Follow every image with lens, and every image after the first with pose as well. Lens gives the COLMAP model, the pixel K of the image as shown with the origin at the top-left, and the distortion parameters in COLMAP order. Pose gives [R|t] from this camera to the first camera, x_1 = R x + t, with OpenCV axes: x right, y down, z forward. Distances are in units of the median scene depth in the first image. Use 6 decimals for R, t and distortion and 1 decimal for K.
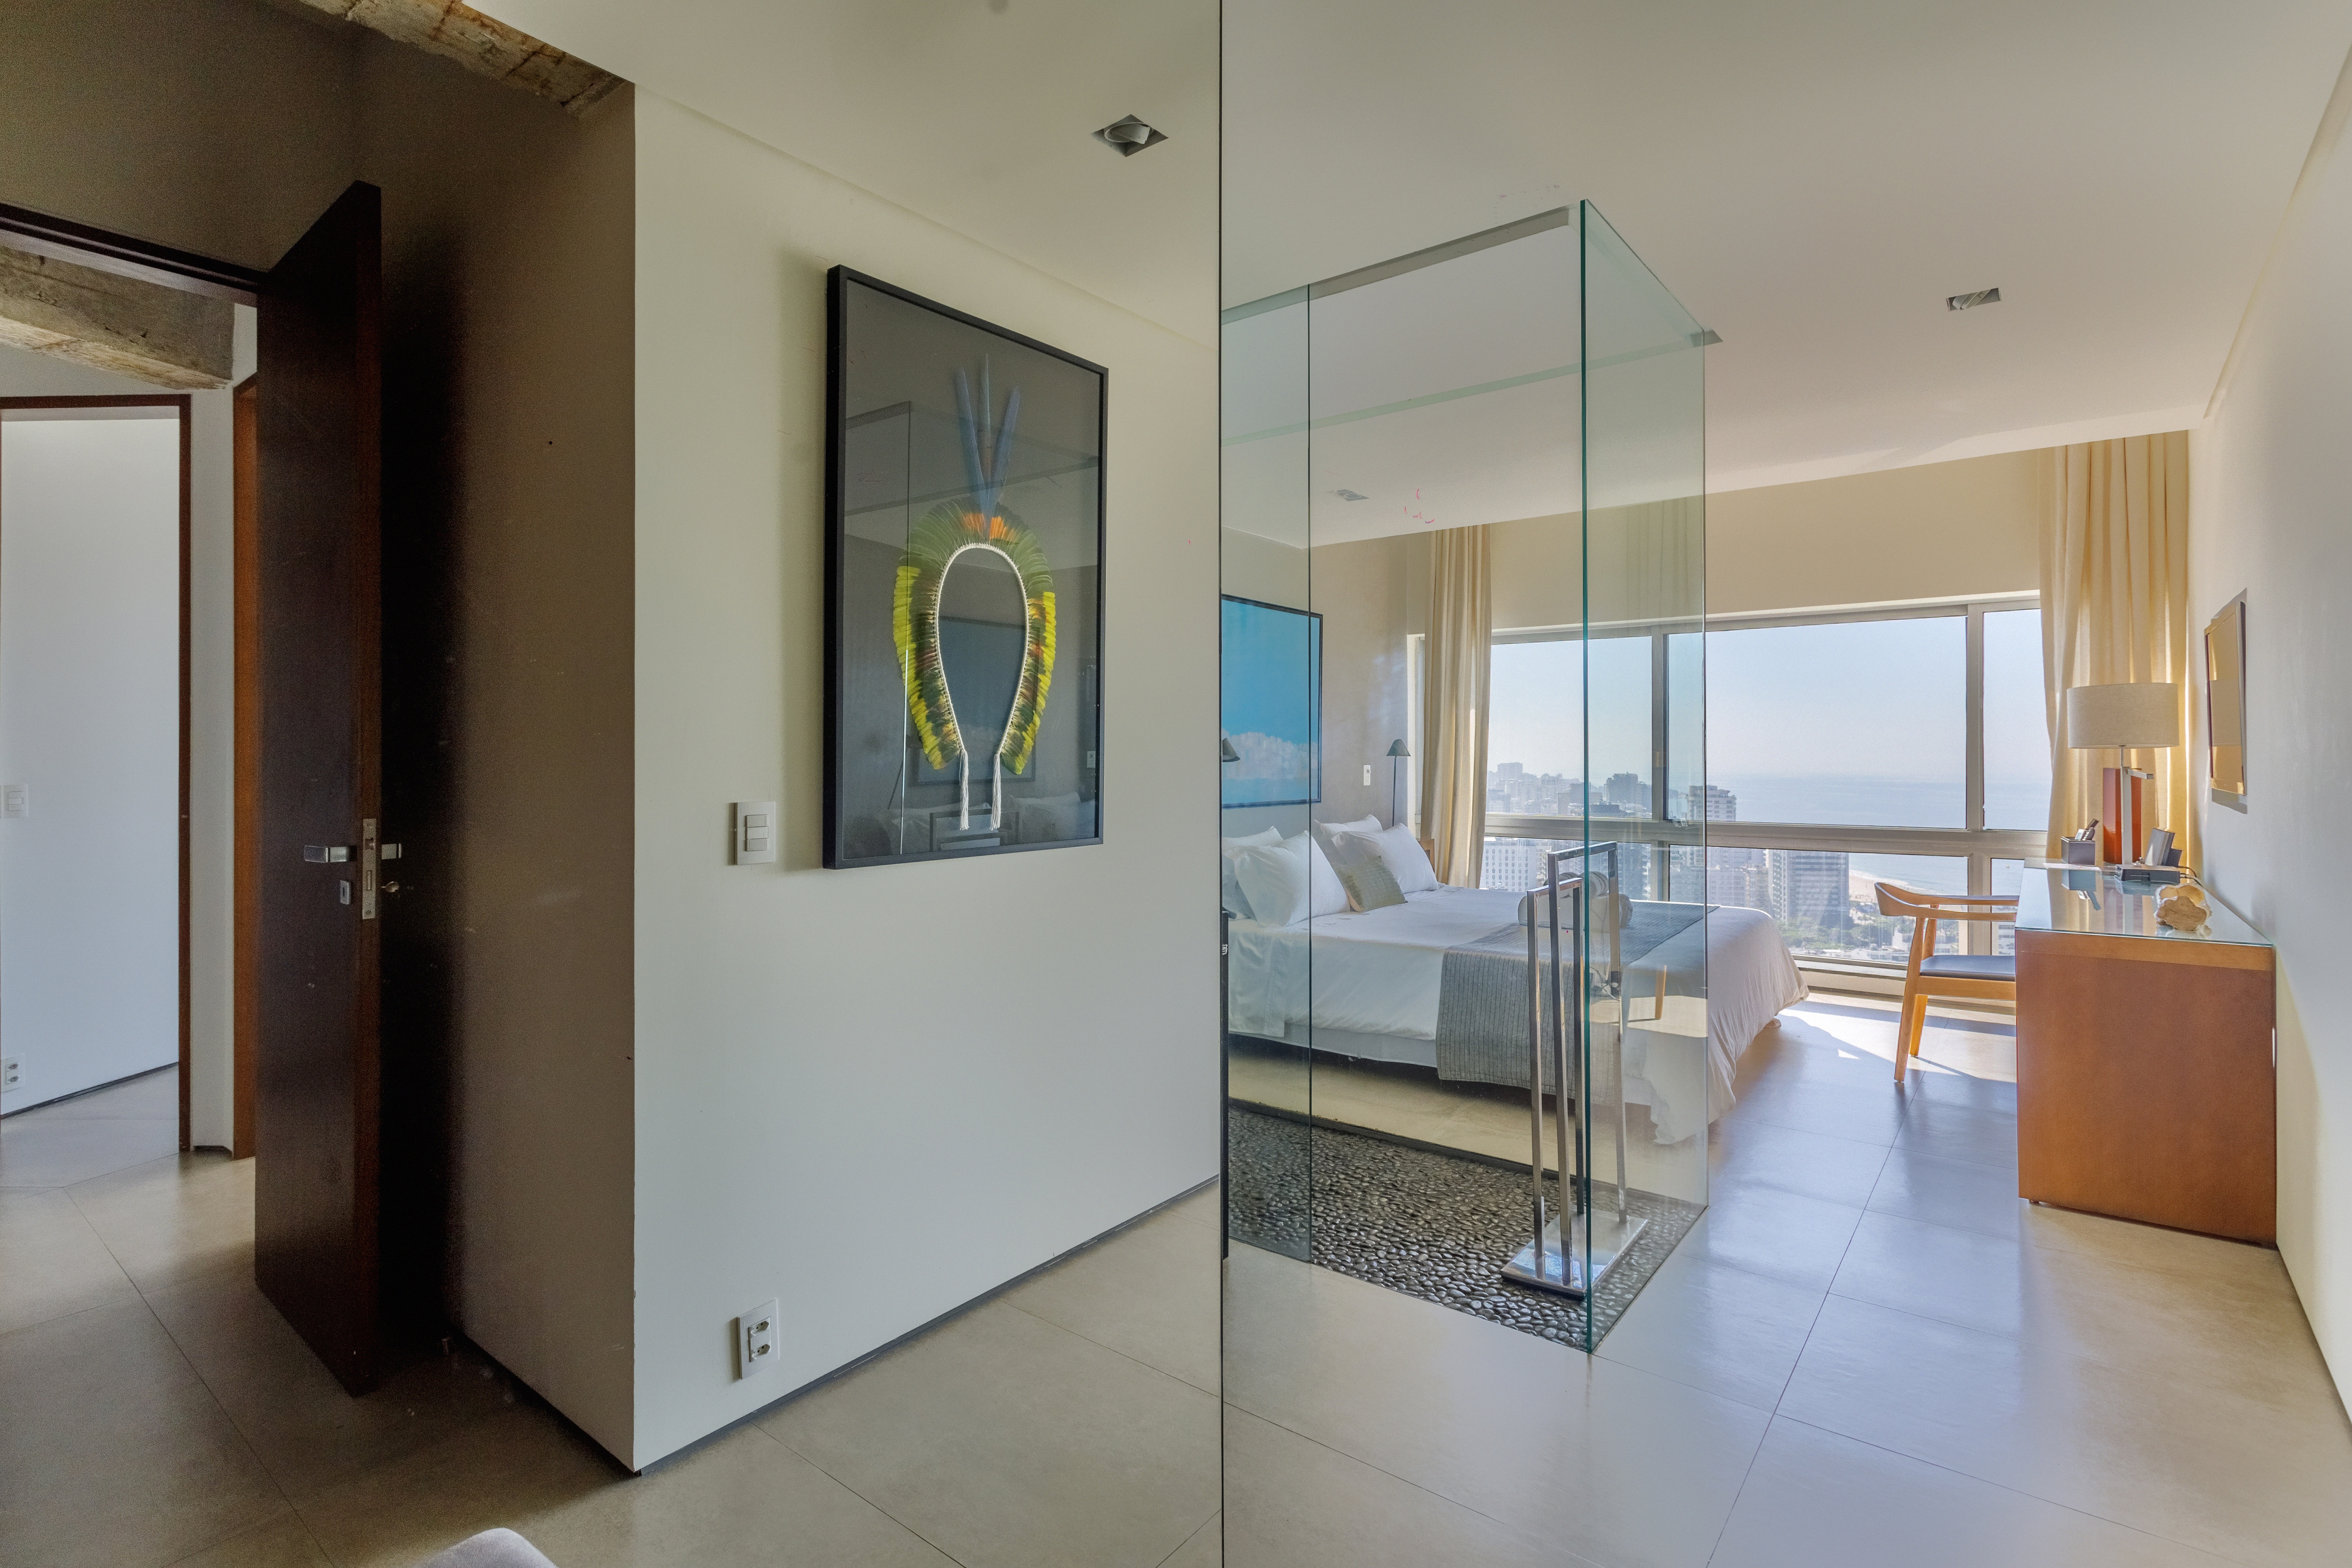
lens RADIAL K [[1157.5, 0, 1158.6], [0, 1157.5, 763.1], [0, 0, 1]] dist [-0.000237, 0.000270]
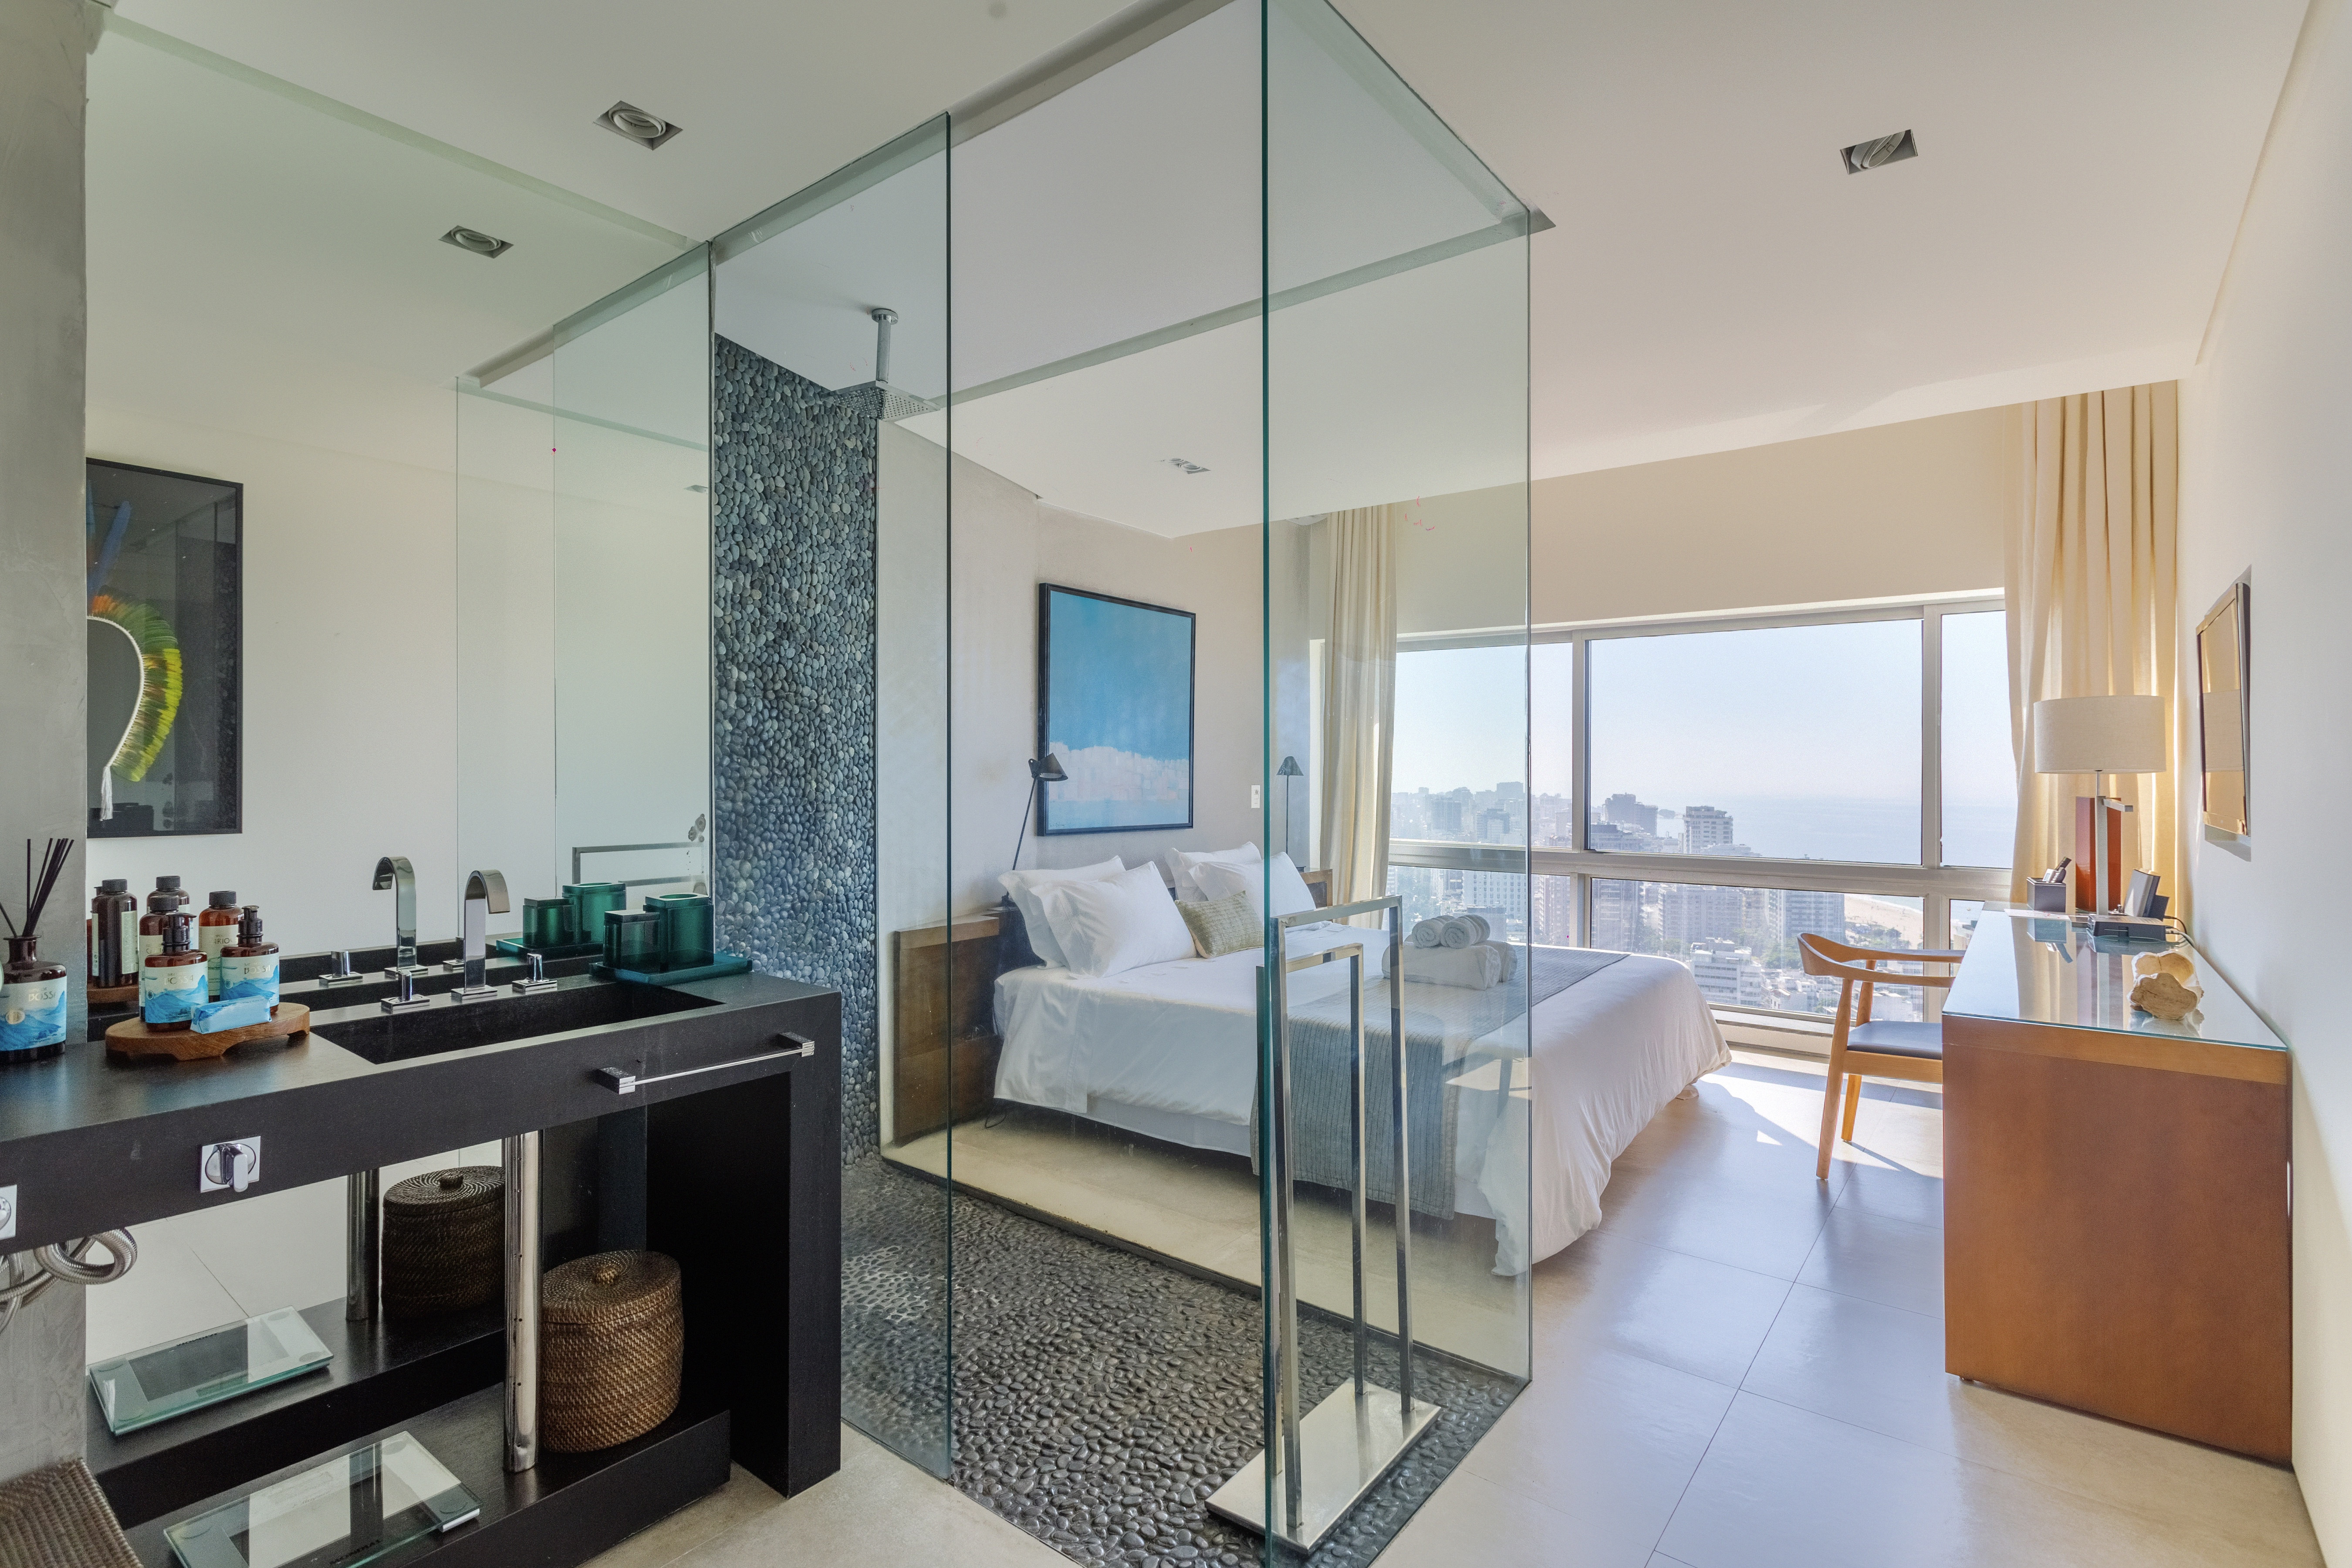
lens RADIAL K [[1126.4, 0, 1185.6], [0, 1126.4, 775.6], [0, 0, 1]] dist [0.003112, -0.000465]
pose [[0.999960, 0.008187, 0.003705, 0.170369], [-0.008173, 0.999960, -0.003649, -0.003062], [-0.003735, 0.003619, 0.999986, 0.187261]]
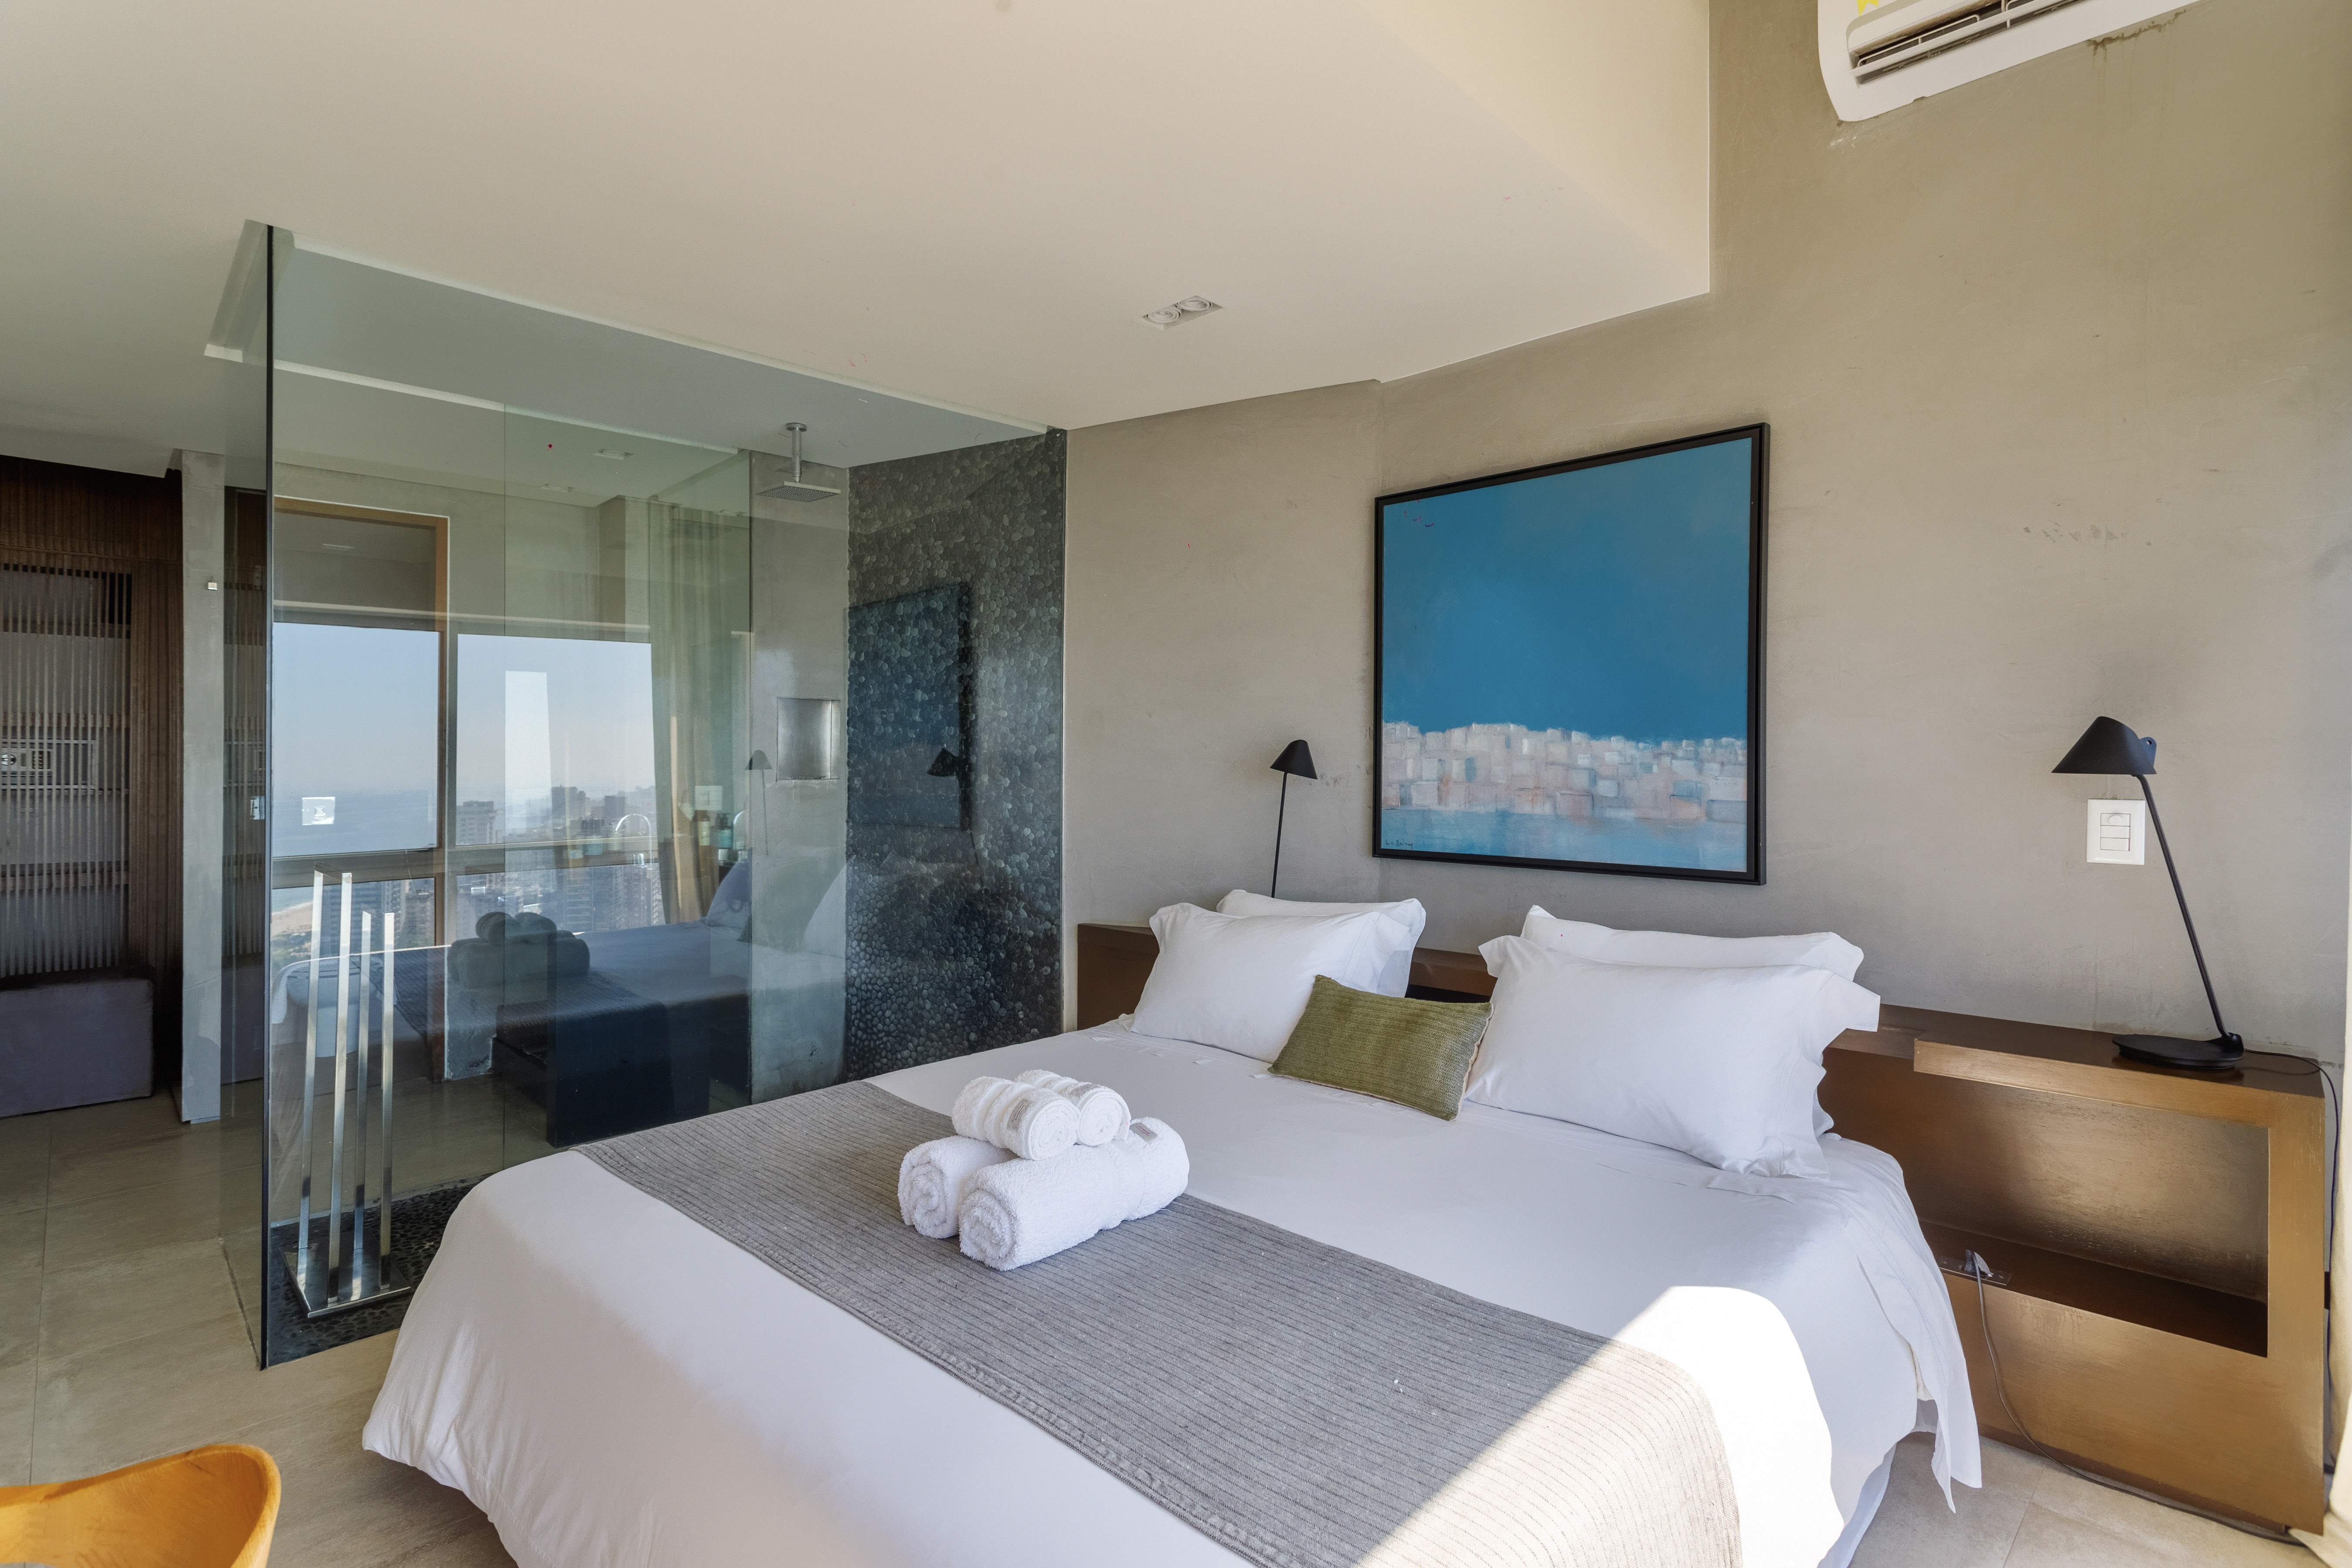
lens RADIAL K [[1112.4, 0, 1174.0], [0, 1112.4, 765.9], [0, 0, 1]] dist [-0.002052, -0.000340]
pose [[-0.125625, 0.008716, -0.992039, 0.730331], [-0.000611, 0.999961, 0.008863, -0.014460], [0.992078, 0.001720, -0.125615, 1.104648]]
